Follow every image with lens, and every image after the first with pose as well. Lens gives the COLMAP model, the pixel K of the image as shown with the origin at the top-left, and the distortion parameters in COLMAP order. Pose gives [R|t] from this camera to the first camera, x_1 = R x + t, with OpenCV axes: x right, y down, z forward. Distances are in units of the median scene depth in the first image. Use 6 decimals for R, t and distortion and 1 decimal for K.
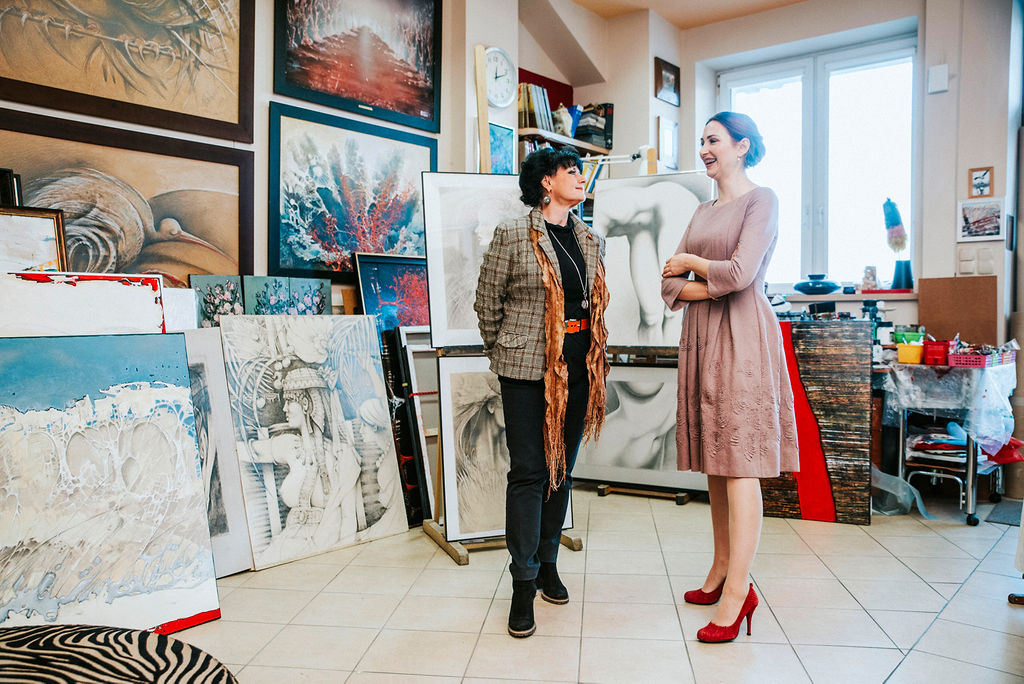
lens RADIAL K [[849.1, 0, 512.0], [0, 849.1, 342.0], [0, 0, 1]] dist [-0.004701, 0.004792]
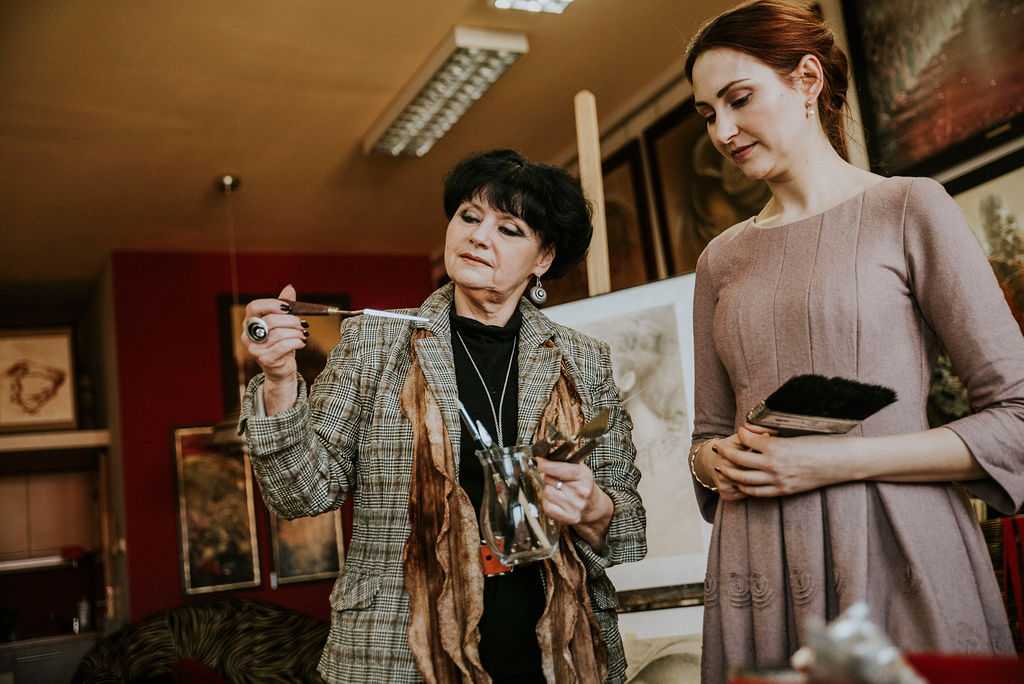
lens RADIAL K [[1199.2, 0, 512.0], [0, 1199.2, 342.0], [0, 0, 1]] dist [0.014766, 0.070715]
pose [[-0.443415, -0.117180, -0.888624, 0.755117], [0.076742, 0.982814, -0.167893, -0.026378], [0.893025, -0.142641, -0.426802, 1.143700]]
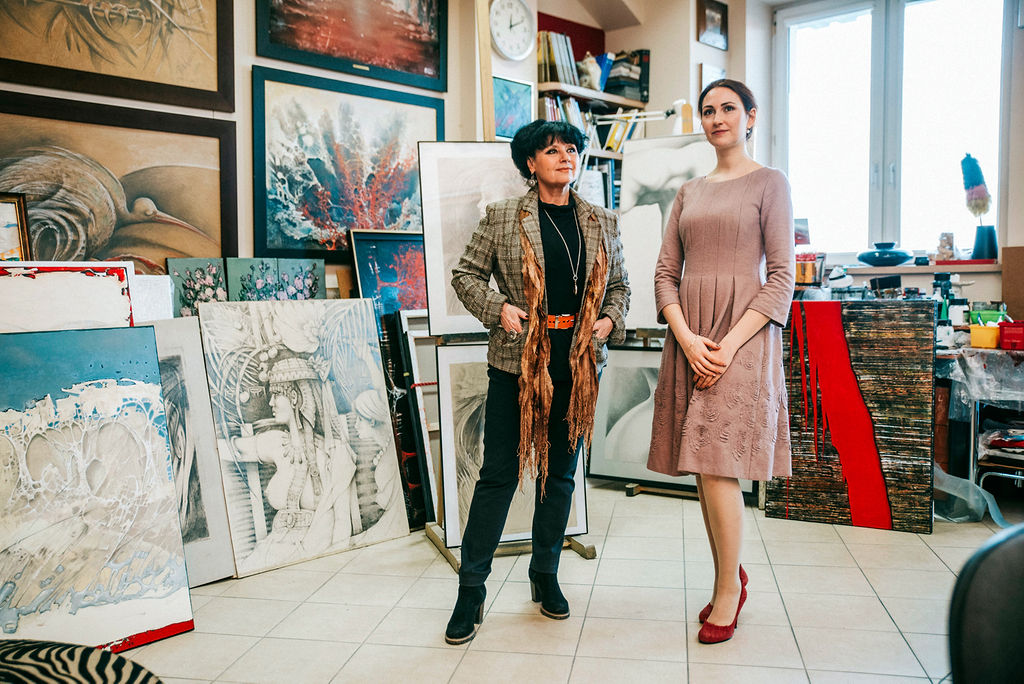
lens RADIAL K [[974.6, 0, 507.3], [0, 974.6, 336.4], [0, 0, 1]] dist [0.045676, -0.011065]
pose [[0.997682, -0.005671, -0.067811, 0.056796], [0.007488, 0.999619, 0.026578, -0.018545], [0.067634, -0.027024, 0.997344, -0.037968]]
